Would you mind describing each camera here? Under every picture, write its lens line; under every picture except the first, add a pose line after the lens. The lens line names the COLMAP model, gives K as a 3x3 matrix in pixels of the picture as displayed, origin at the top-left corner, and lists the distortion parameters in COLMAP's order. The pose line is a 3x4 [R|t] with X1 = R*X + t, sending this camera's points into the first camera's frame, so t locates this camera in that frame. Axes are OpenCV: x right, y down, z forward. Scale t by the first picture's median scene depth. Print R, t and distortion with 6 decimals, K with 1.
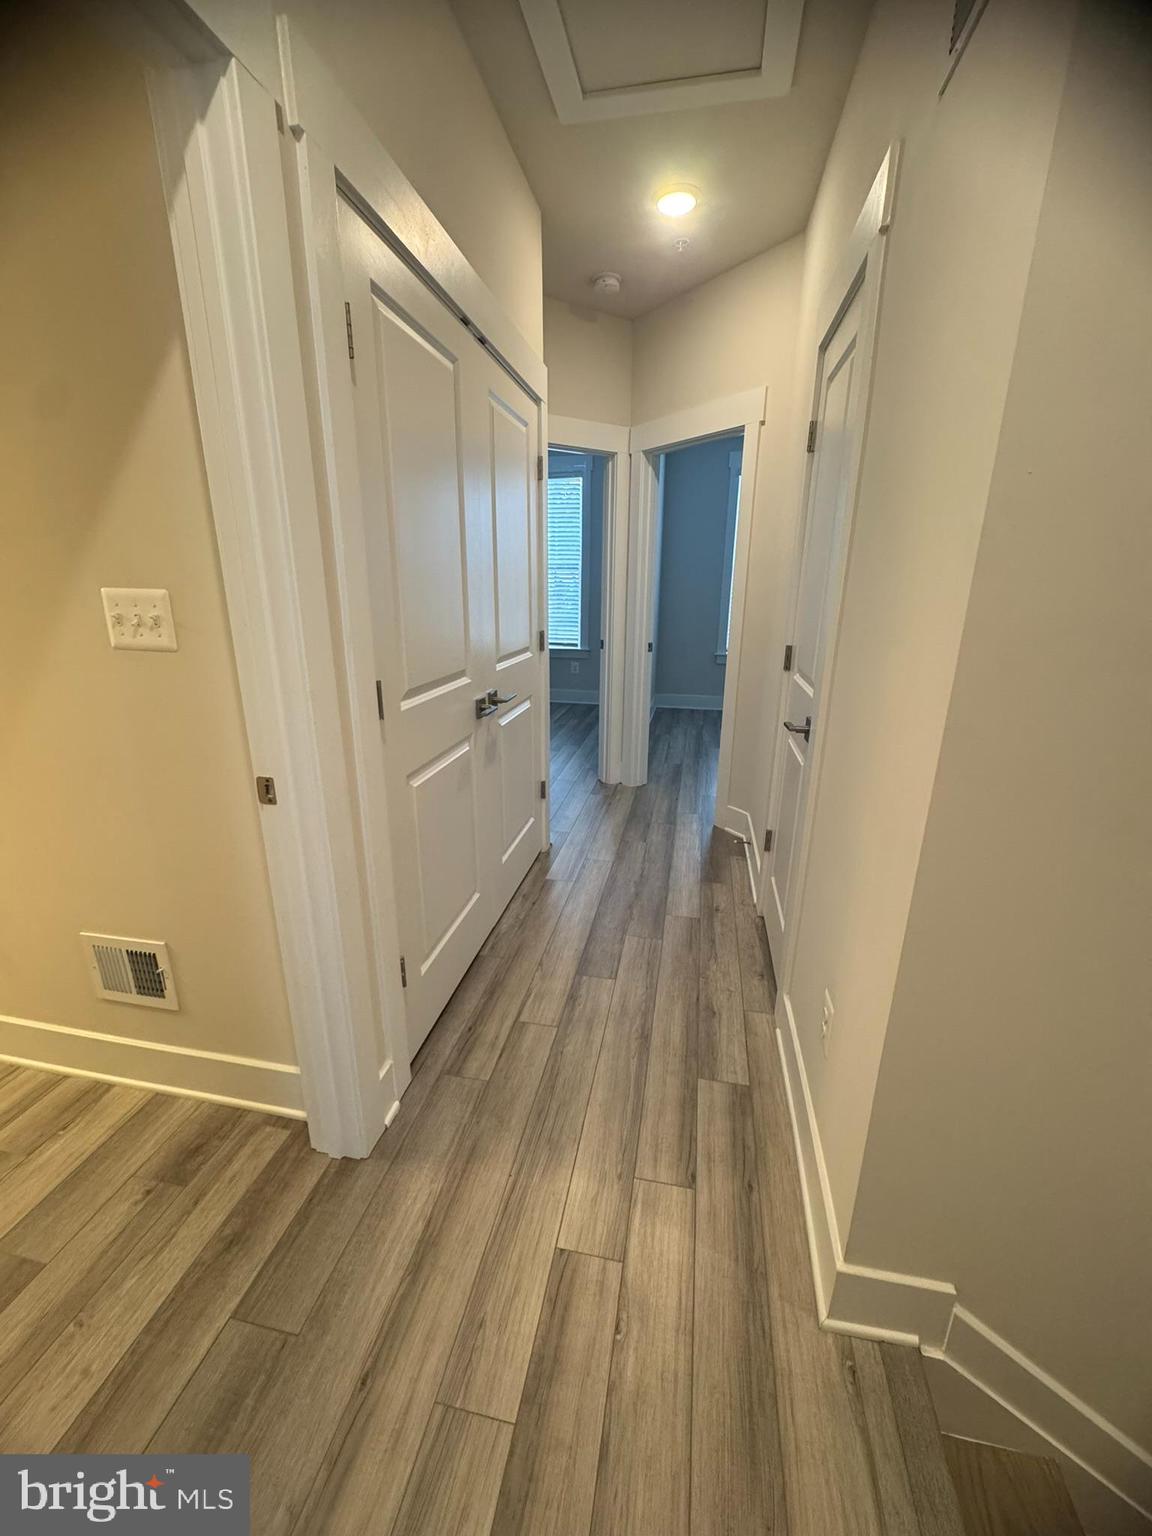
lens RADIAL K [[612.7, 0, 576.0], [0, 612.7, 768.0], [0, 0, 1]] dist [0.000286, -0.000219]
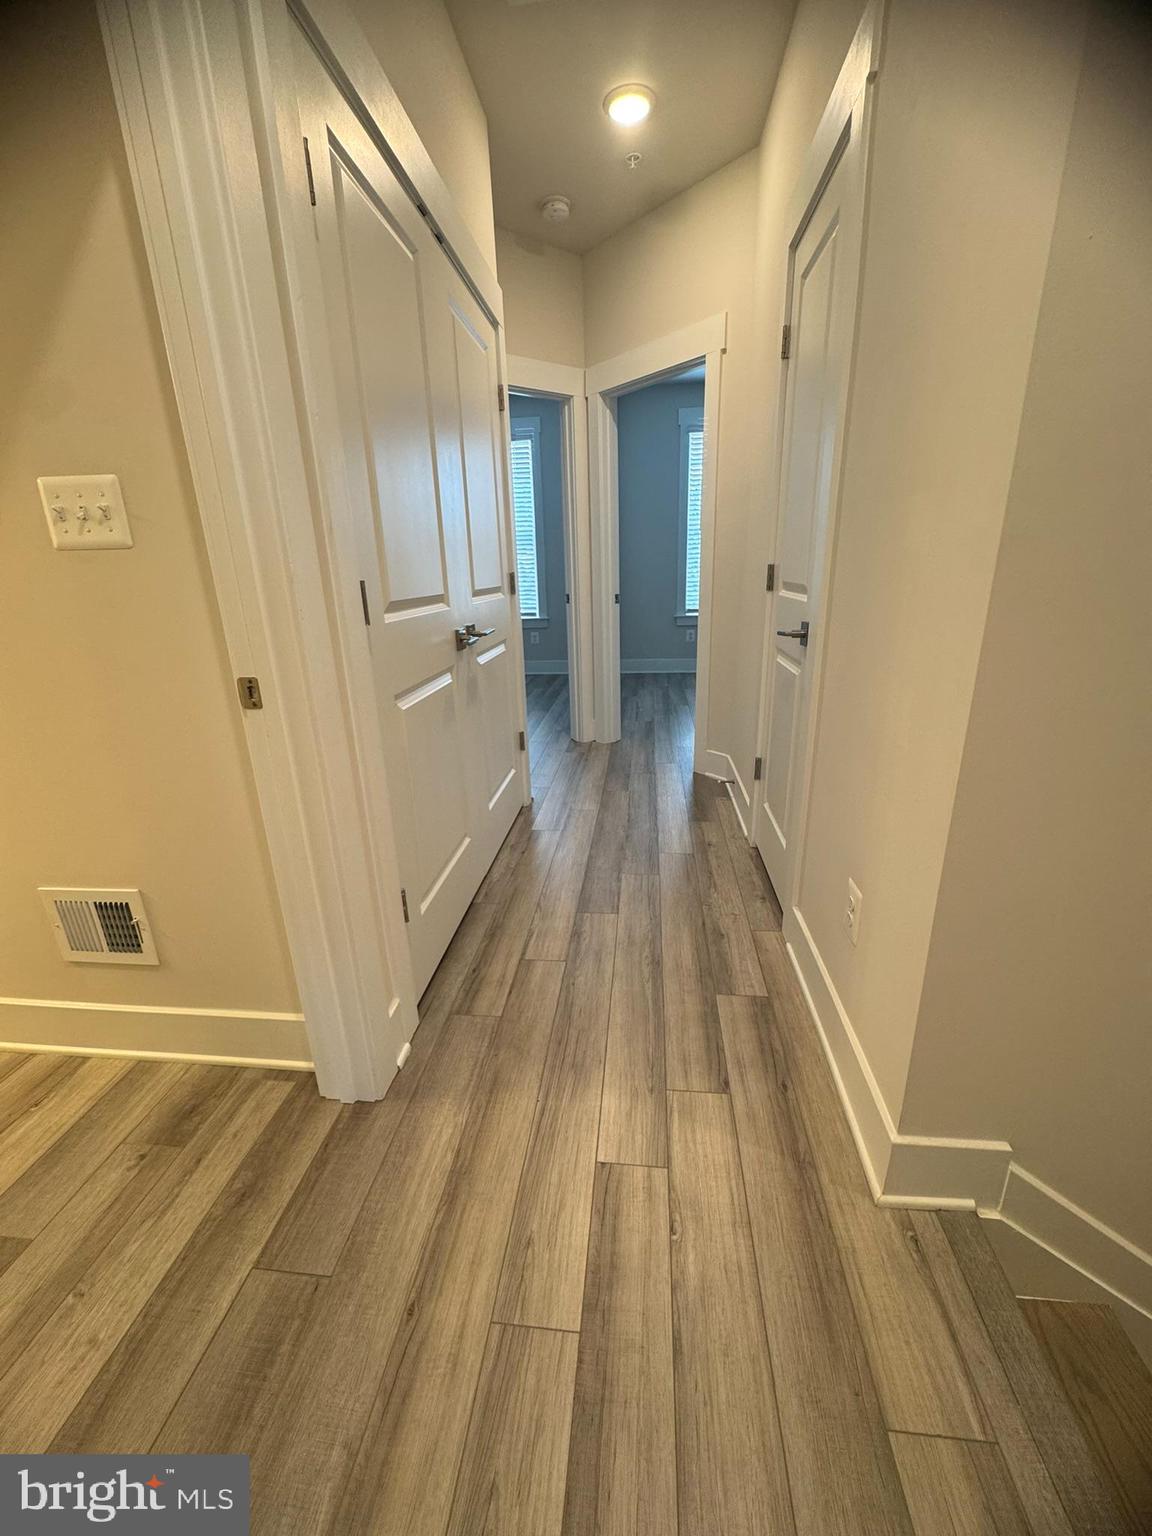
lens RADIAL K [[612.7, 0, 576.0], [0, 612.7, 768.0], [0, 0, 1]] dist [0.000286, -0.000219]
pose [[0.995515, -0.063119, 0.070464, -0.082598], [0.061856, 0.997885, 0.019966, 0.133730], [-0.071575, -0.015518, 0.997314, 0.054835]]
